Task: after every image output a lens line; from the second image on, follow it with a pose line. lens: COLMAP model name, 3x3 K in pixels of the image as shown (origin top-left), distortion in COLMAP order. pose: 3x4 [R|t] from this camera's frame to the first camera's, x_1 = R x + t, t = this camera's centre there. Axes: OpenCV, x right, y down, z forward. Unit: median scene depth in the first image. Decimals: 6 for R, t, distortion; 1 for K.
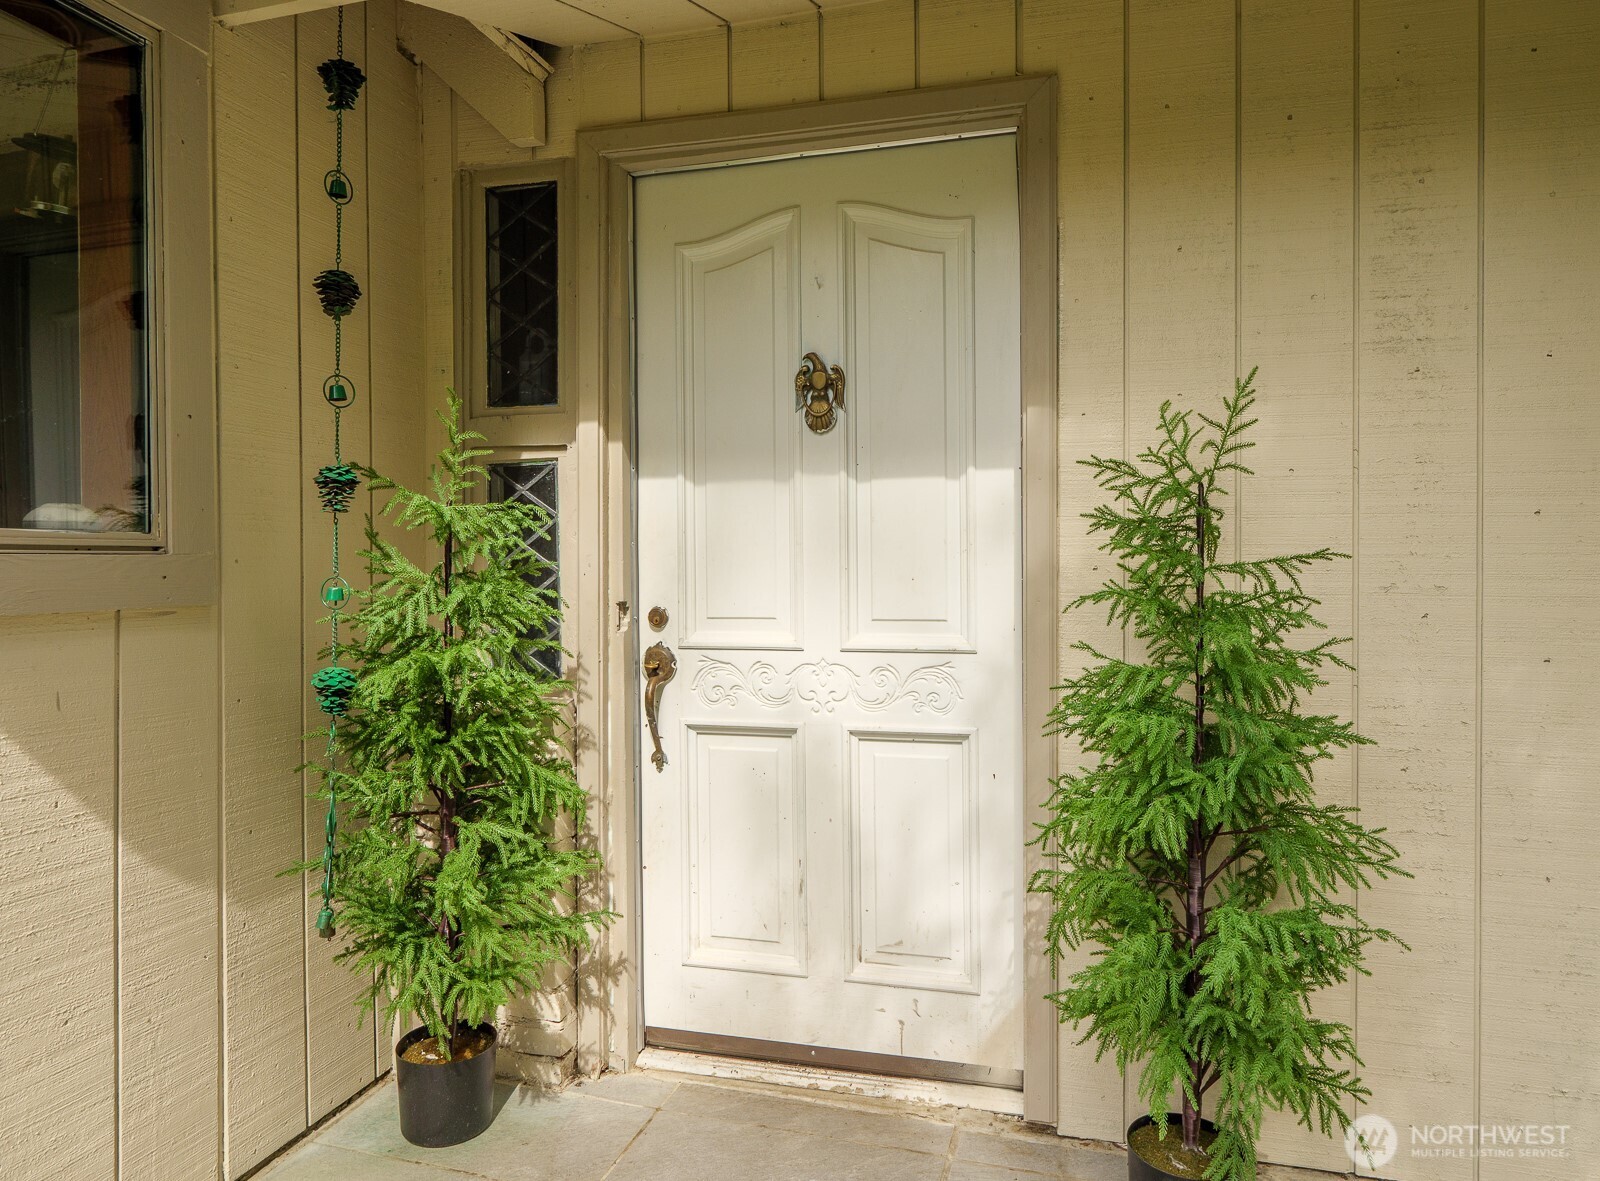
lens RADIAL K [[1036.4, 0, 809.2], [0, 1036.4, 556.7], [0, 0, 1]] dist [0.006228, 0.001005]
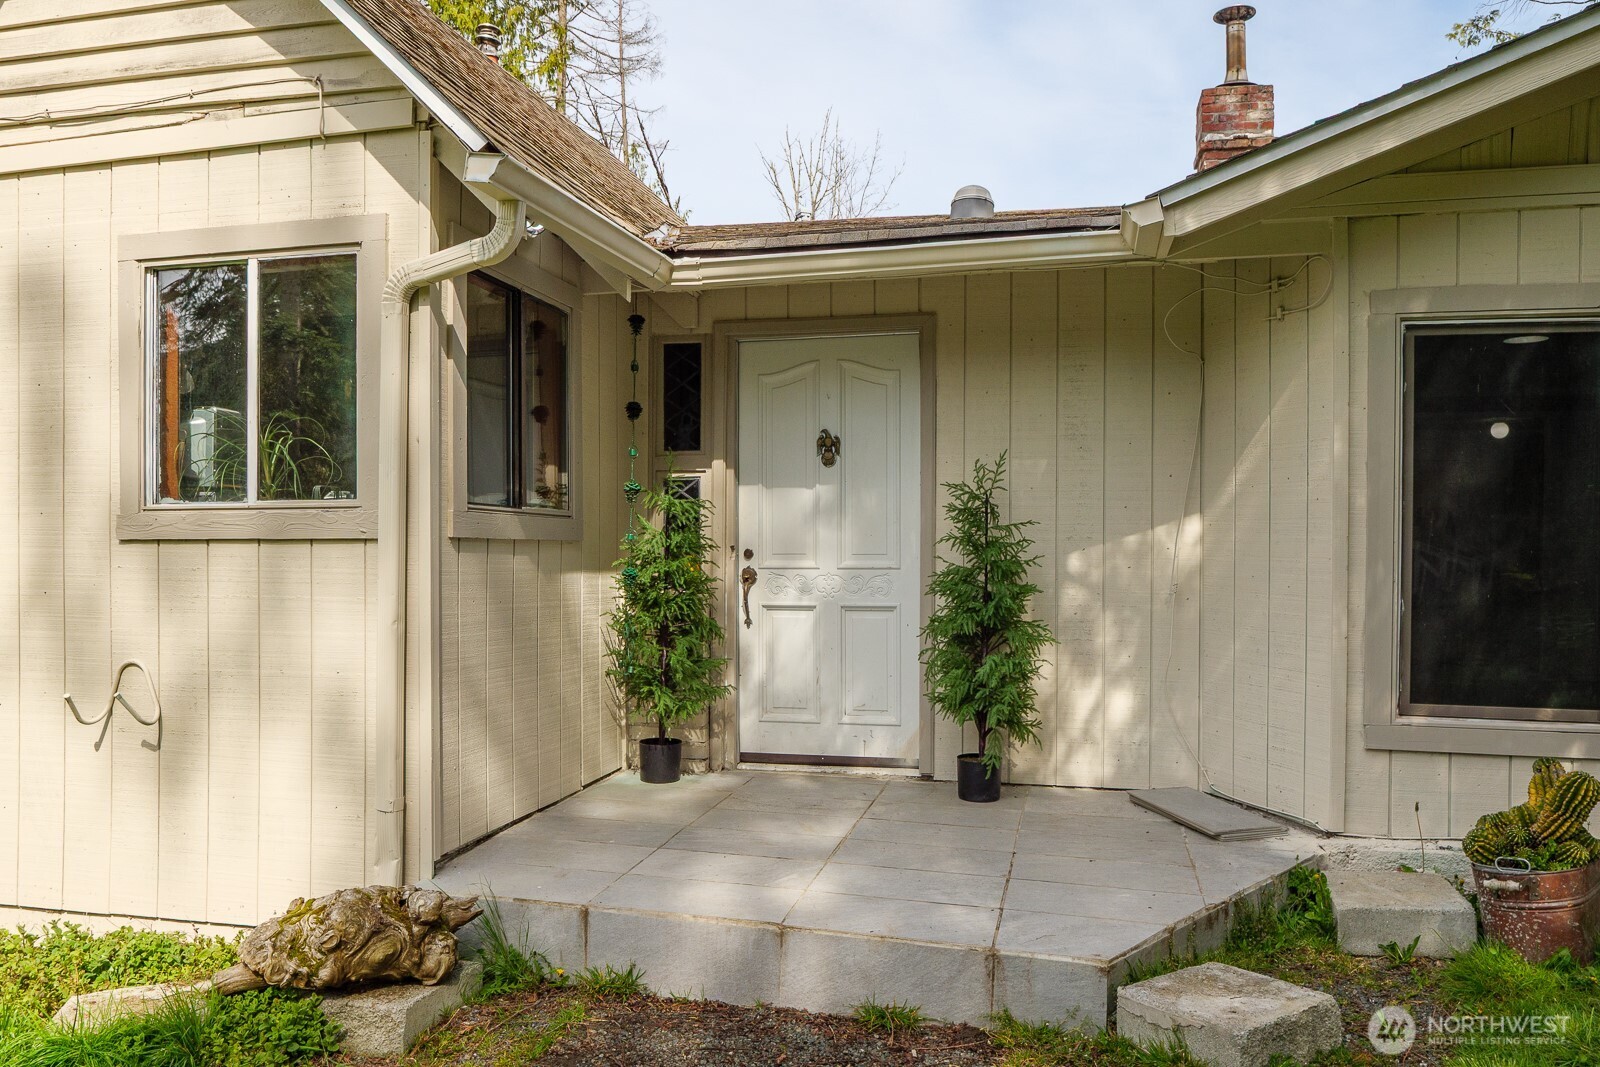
lens RADIAL K [[1131.1, 0, 800.0], [0, 1131.1, 533.5], [0, 0, 1]] dist [-0.032450, 0.001614]
pose [[0.998733, 0.008042, 0.049679, -0.167885], [-0.007416, 0.999891, -0.012767, 0.049841], [-0.049776, 0.012383, 0.998684, -1.365754]]
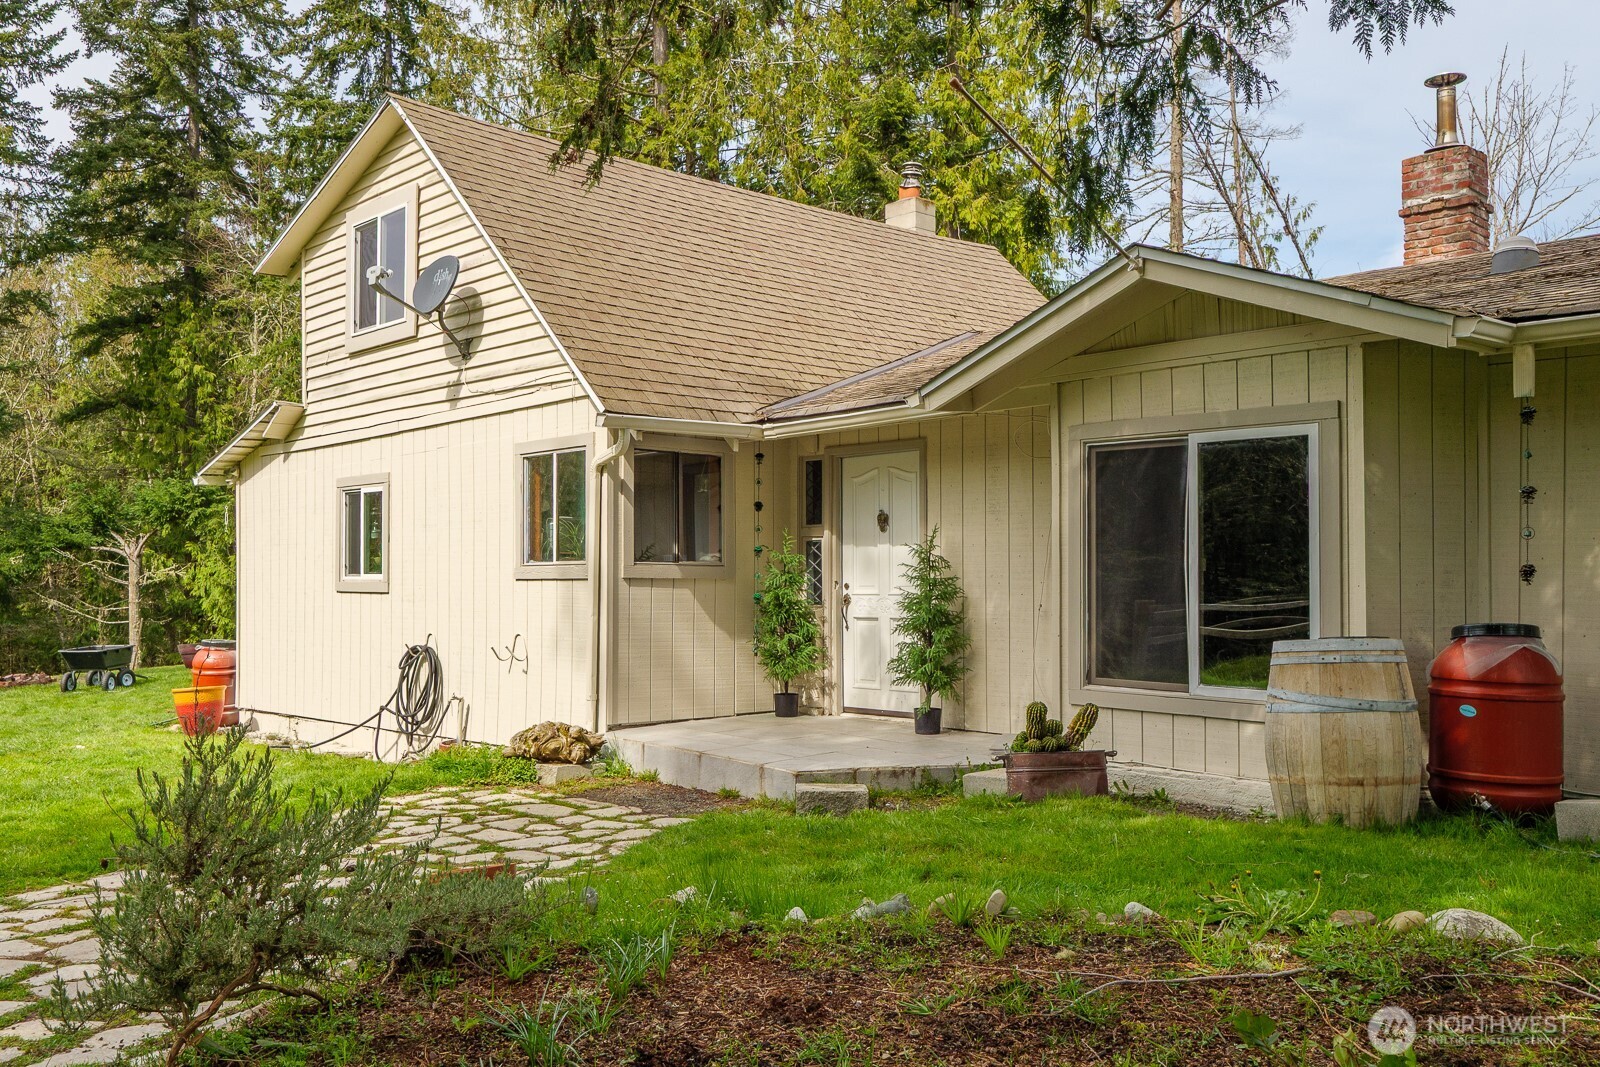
lens RADIAL K [[1319.3, 0, 800.0], [0, 1319.3, 533.5], [0, 0, 1]] dist [-0.003436, -0.005818]
pose [[0.860268, -0.012911, -0.509679, 2.103411], [-0.004746, 0.999433, -0.033327, 0.033643], [0.509821, 0.031089, 0.859719, -3.061382]]
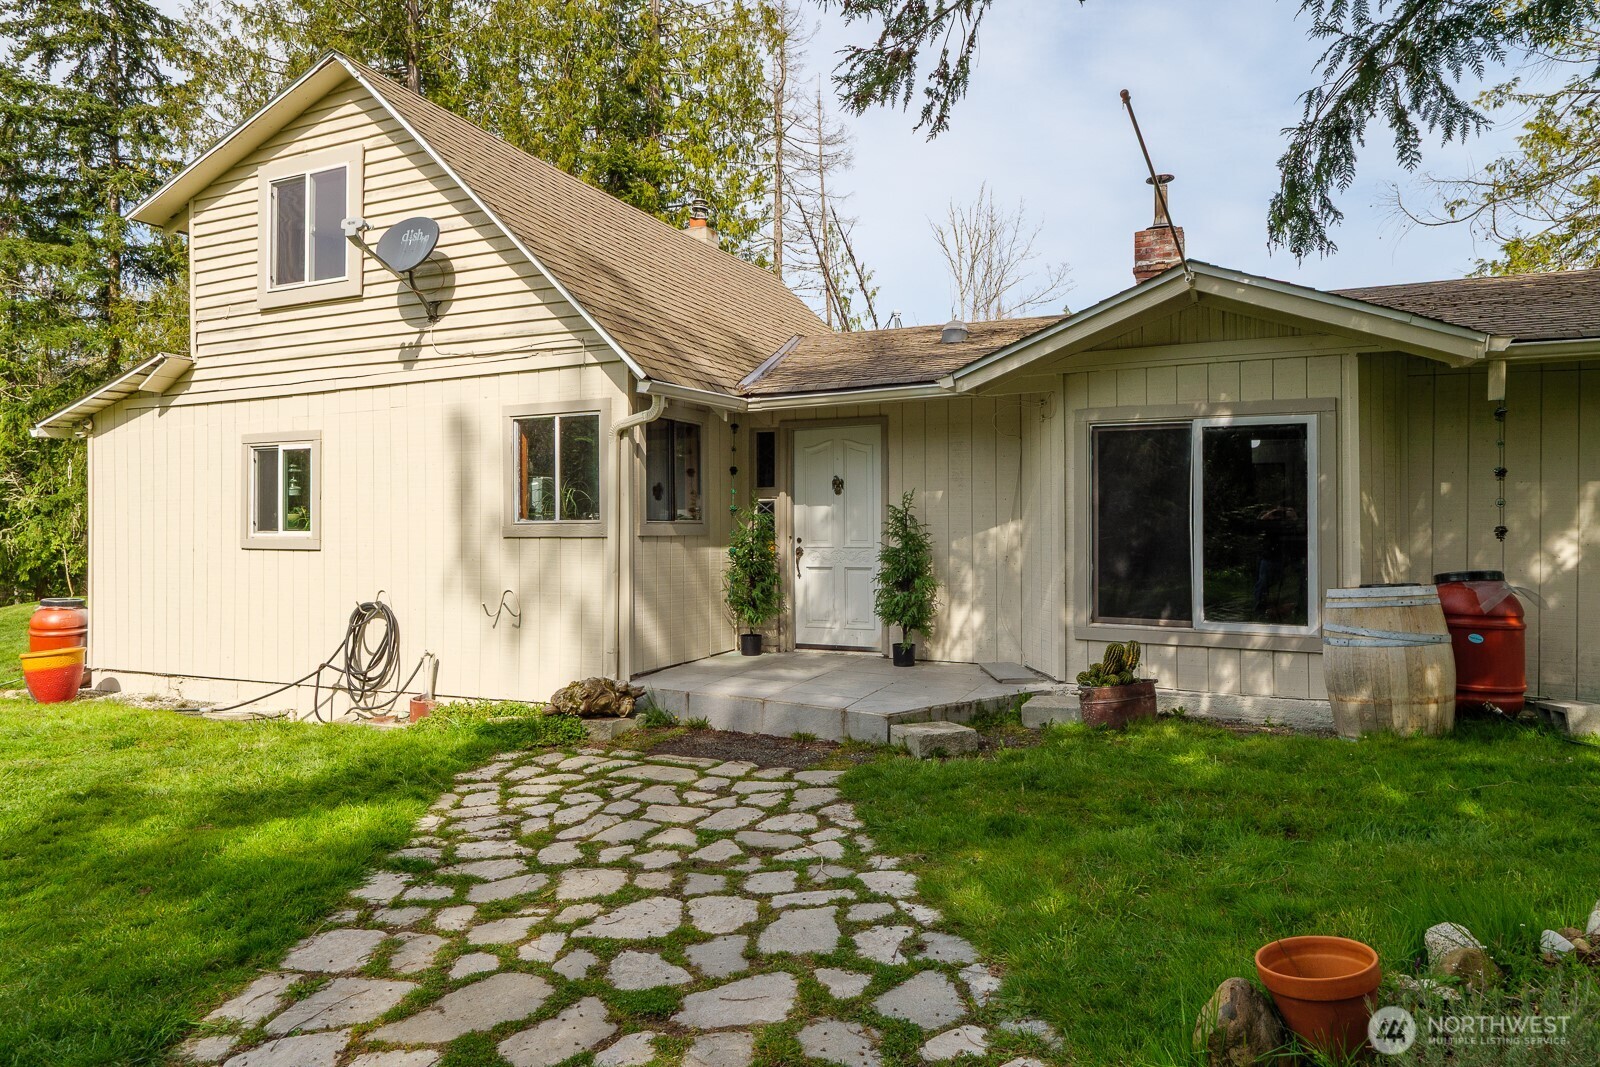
lens RADIAL K [[927.8, 0, 807.9], [0, 927.8, 499.5], [0, 0, 1]] dist [0.000573, 0.001364]
pose [[0.988820, -0.002812, -0.149088, 0.457929], [-0.000989, 0.999676, -0.025418, -0.007850], [0.149111, 0.025281, 0.988497, -2.751215]]
